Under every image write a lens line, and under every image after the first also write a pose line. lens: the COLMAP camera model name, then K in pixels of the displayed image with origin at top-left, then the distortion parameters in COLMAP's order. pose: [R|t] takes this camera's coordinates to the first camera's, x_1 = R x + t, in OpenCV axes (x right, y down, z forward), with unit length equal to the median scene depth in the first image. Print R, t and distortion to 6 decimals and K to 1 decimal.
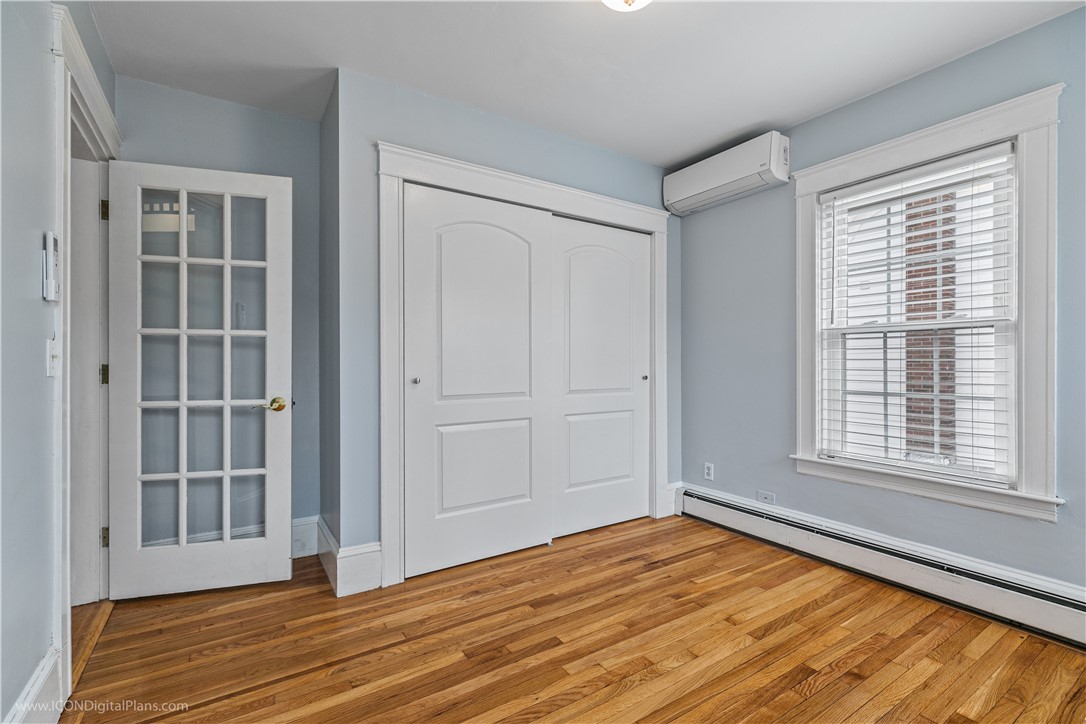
lens RADIAL K [[483.8, 0, 540.8], [0, 483.8, 362.2], [0, 0, 1]] dist [0.003694, -0.001250]
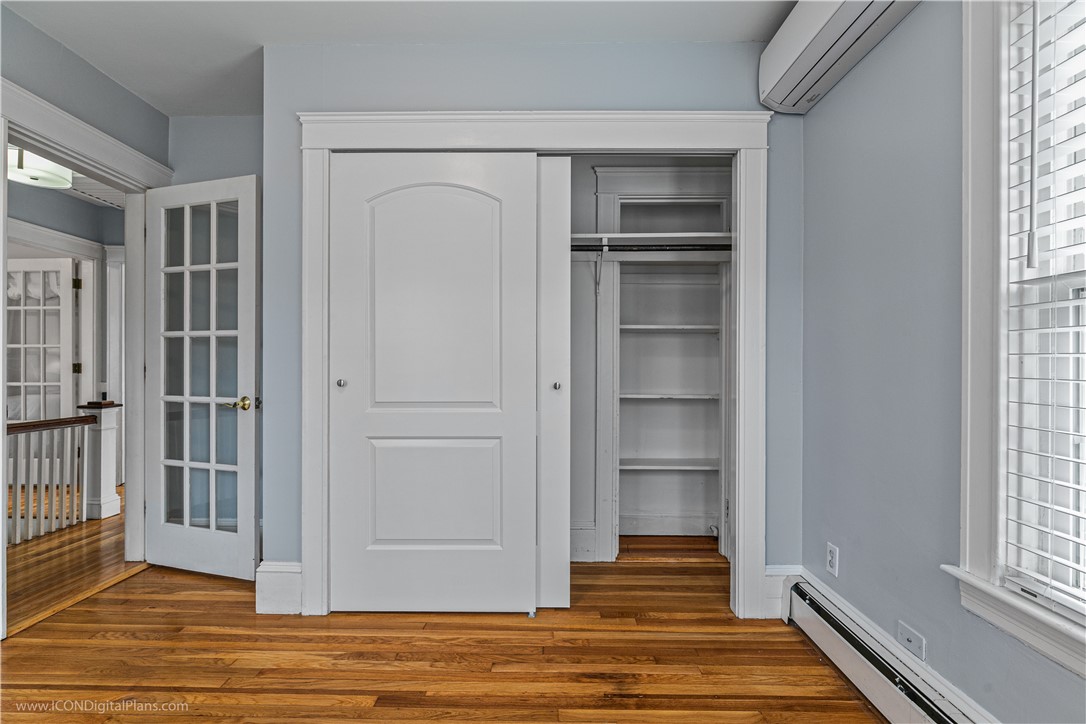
lens RADIAL K [[511.0, 0, 540.6], [0, 511.0, 363.9], [0, 0, 1]] dist [-0.006328, 0.001381]
pose [[0.832646, 0.002235, -0.553801, 0.553007], [-0.002366, 0.999997, 0.000479, 0.003772], [0.553800, 0.000912, 0.832649, 0.464301]]
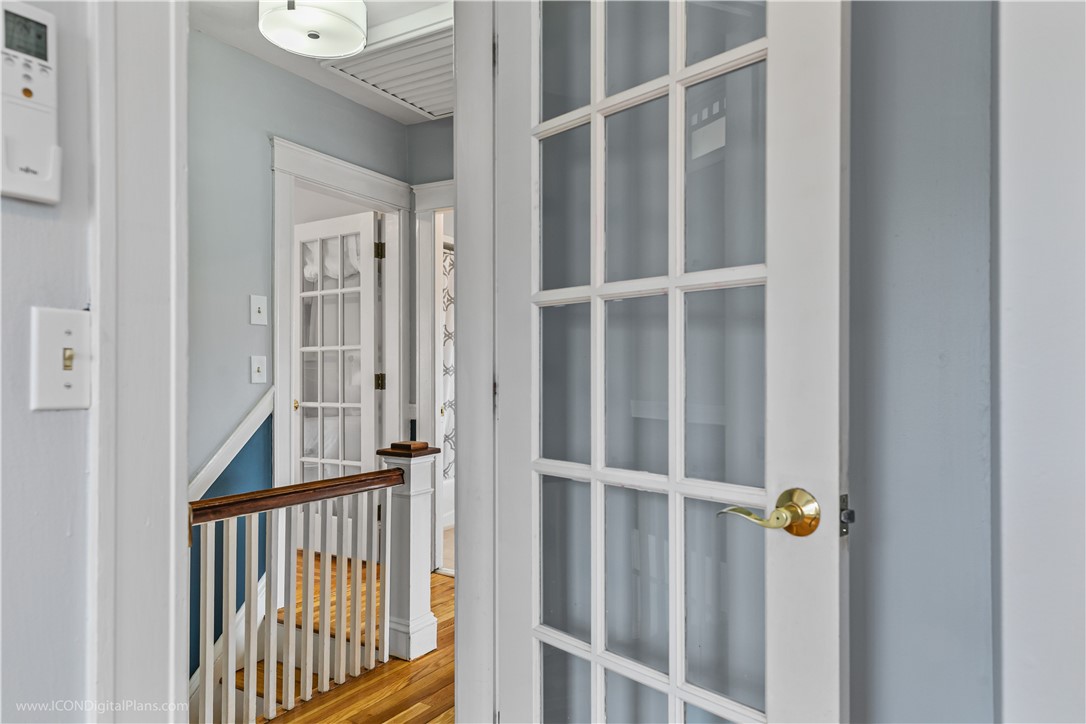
lens RADIAL K [[728.0, 0, 541.5], [0, 728.0, 361.9], [0, 0, 1]] dist [0.013058, 0.001143]
pose [[0.438210, -0.013989, -0.898764, -0.216513], [0.002904, 0.999896, -0.014147, 0.003091], [0.898868, 0.003589, 0.438205, 0.674382]]
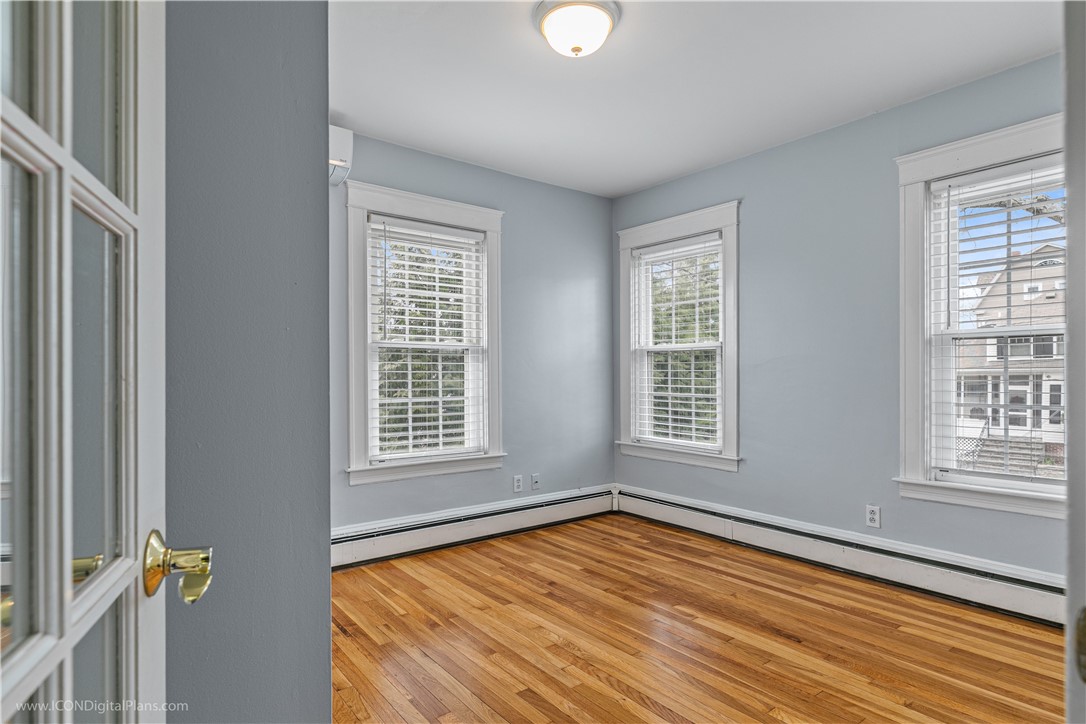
lens RADIAL K [[583.7, 0, 546.7], [0, 583.7, 367.1], [0, 0, 1]] dist [0.002831, 0.001755]
pose [[-0.096671, 0.011762, 0.995247, -0.828007], [-0.002421, 0.999924, -0.012052, 0.000135], [-0.995313, -0.003574, -0.096635, 0.857577]]
